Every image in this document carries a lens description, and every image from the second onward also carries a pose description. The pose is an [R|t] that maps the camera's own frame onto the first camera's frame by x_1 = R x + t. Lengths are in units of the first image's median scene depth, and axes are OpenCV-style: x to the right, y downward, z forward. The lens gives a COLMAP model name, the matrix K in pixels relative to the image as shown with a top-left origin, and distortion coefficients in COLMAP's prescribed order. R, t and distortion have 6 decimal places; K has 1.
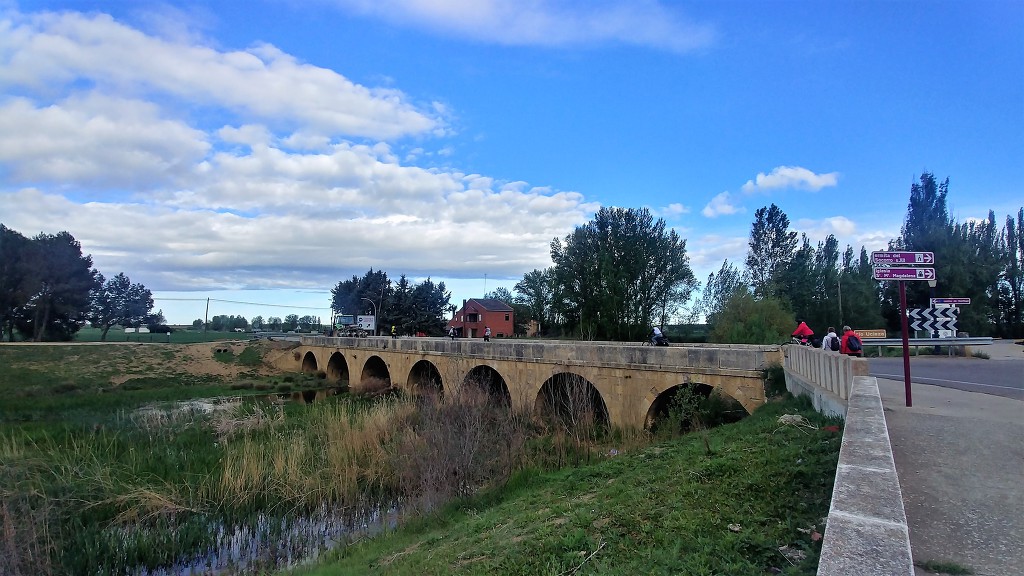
lens RADIAL K [[434.6, 0, 512.0], [0, 434.6, 288.0], [0, 0, 1]] dist [-0.000901, -0.025416]
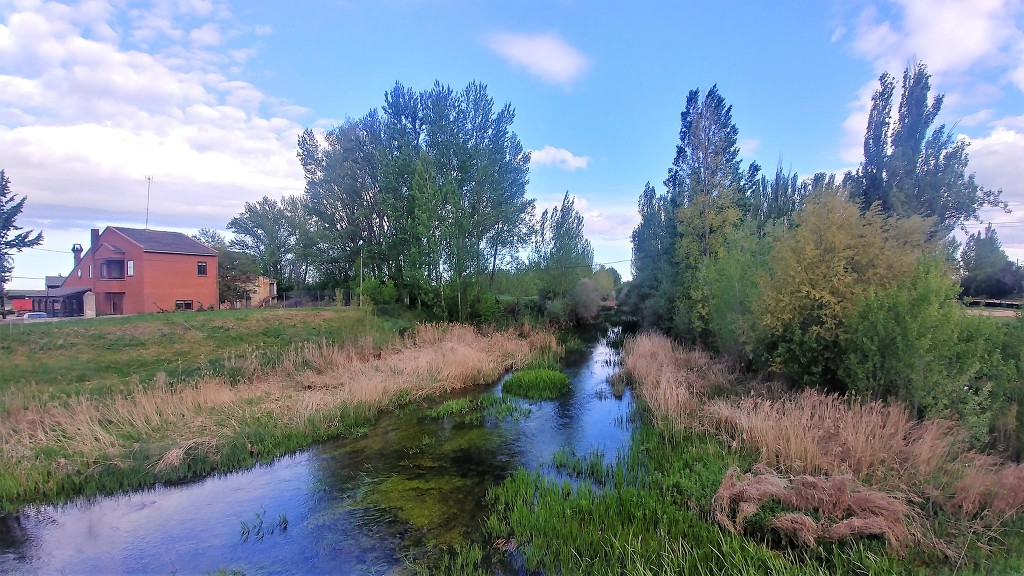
lens RADIAL K [[434.6, 0, 512.0], [0, 434.6, 288.0], [0, 0, 1]] dist [-0.000901, -0.025416]
pose [[0.840948, -0.011405, 0.540996, 0.020721], [-0.037979, 0.996068, 0.080034, 0.042751], [-0.539782, -0.087851, 0.837208, 0.463198]]
